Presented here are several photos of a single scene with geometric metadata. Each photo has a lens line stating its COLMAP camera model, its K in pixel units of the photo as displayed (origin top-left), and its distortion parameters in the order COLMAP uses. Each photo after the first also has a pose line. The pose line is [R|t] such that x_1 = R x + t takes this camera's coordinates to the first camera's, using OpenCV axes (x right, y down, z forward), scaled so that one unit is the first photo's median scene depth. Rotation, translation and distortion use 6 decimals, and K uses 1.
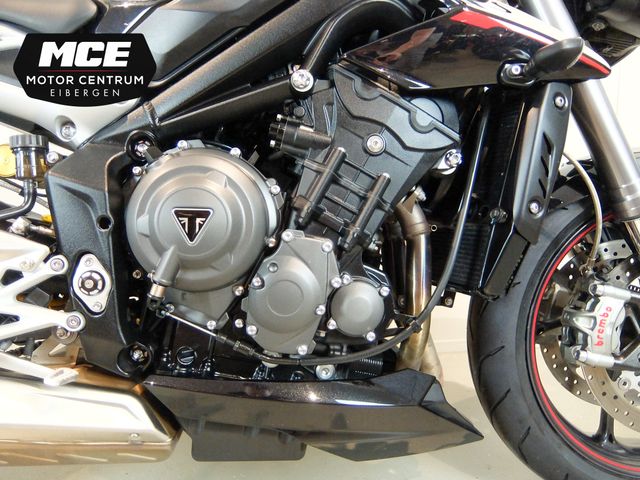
lens RADIAL K [[472.9, 0, 320.5], [0, 472.9, 243.9], [0, 0, 1]] dist [-0.033743, 0.001177]
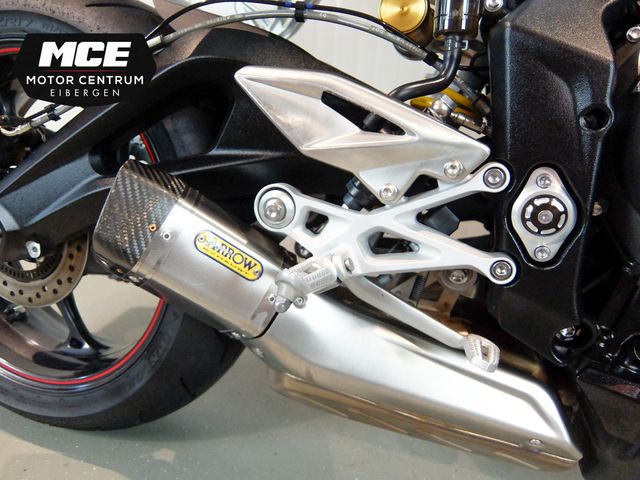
lens RADIAL K [[472.9, 0, 316.0], [0, 472.9, 235.5], [0, 0, 1]] dist [-0.033743, 0.001177]
pose [[0.904198, 0.193192, -0.380923, -0.503270], [-0.119251, 0.970579, 0.209180, 0.016062], [0.410128, -0.143714, 0.900634, 0.309288]]
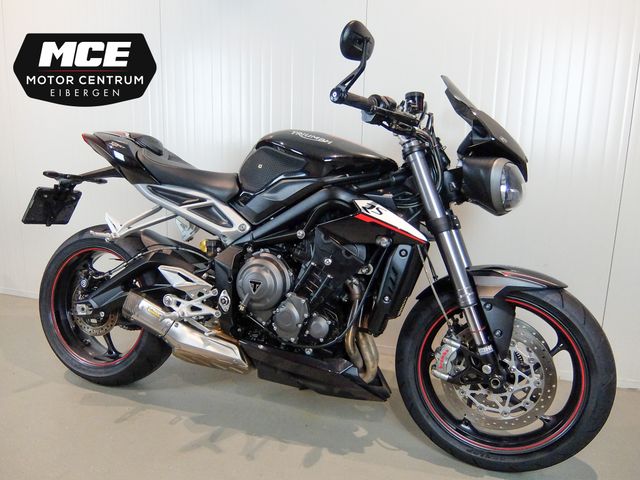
lens RADIAL K [[472.9, 0, 324.3], [0, 472.9, 240.3], [0, 0, 1]] dist [-0.033743, 0.001177]
pose [[0.905598, 0.104569, -0.411044, 1.086106], [-0.098956, 0.994477, 0.034976, -0.404050], [0.412432, 0.009001, 0.910944, -1.211086]]
